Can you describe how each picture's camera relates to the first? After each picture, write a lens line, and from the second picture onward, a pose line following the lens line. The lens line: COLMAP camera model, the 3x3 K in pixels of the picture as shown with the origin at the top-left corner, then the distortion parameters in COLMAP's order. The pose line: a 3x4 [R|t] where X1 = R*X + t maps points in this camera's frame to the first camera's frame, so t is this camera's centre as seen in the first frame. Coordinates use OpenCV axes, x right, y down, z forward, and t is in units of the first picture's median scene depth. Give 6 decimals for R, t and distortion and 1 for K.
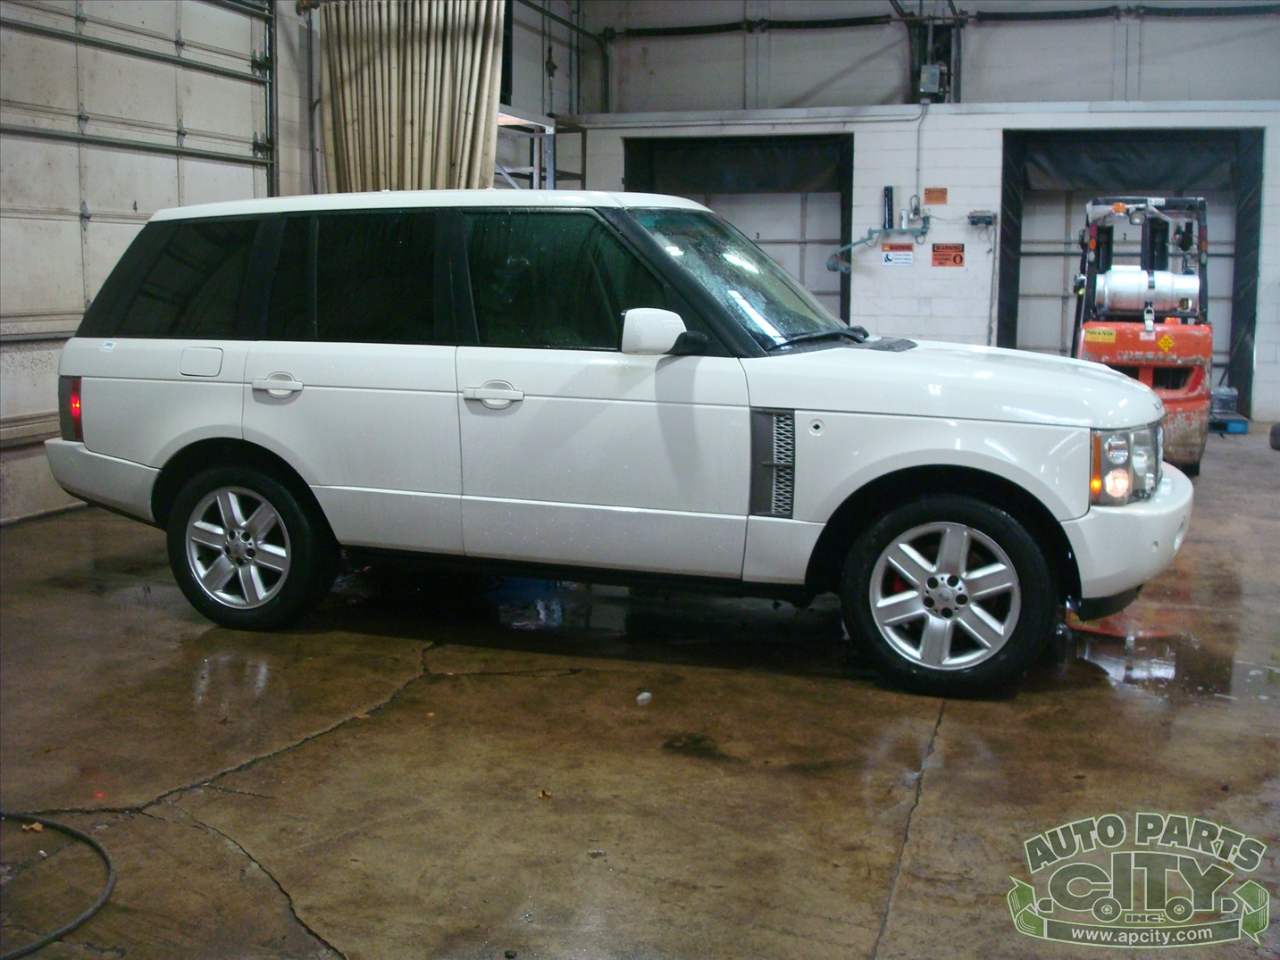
lens RADIAL K [[1364.8, 0, 625.4], [0, 1364.8, 504.0], [0, 0, 1]] dist [-0.051623, -0.137997]
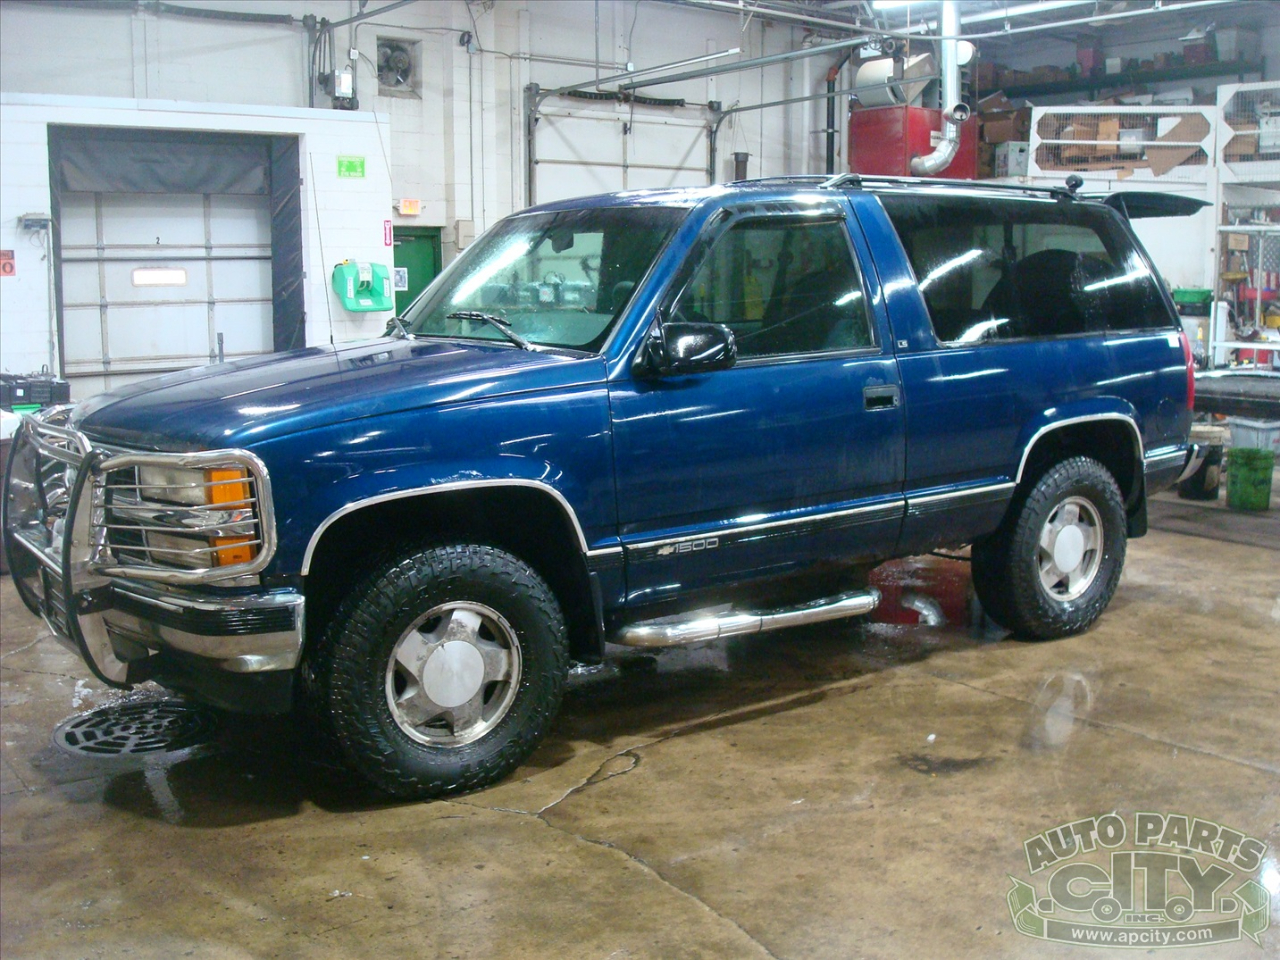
lens RADIAL K [[1364.8, 0, 625.4], [0, 1364.8, 504.0], [0, 0, 1]] dist [-0.051623, -0.137997]
pose [[0.552554, -0.143980, 0.820947, -0.272126], [0.141832, 0.986843, 0.077613, -0.038311], [-0.821321, 0.073551, 0.565705, 0.187927]]
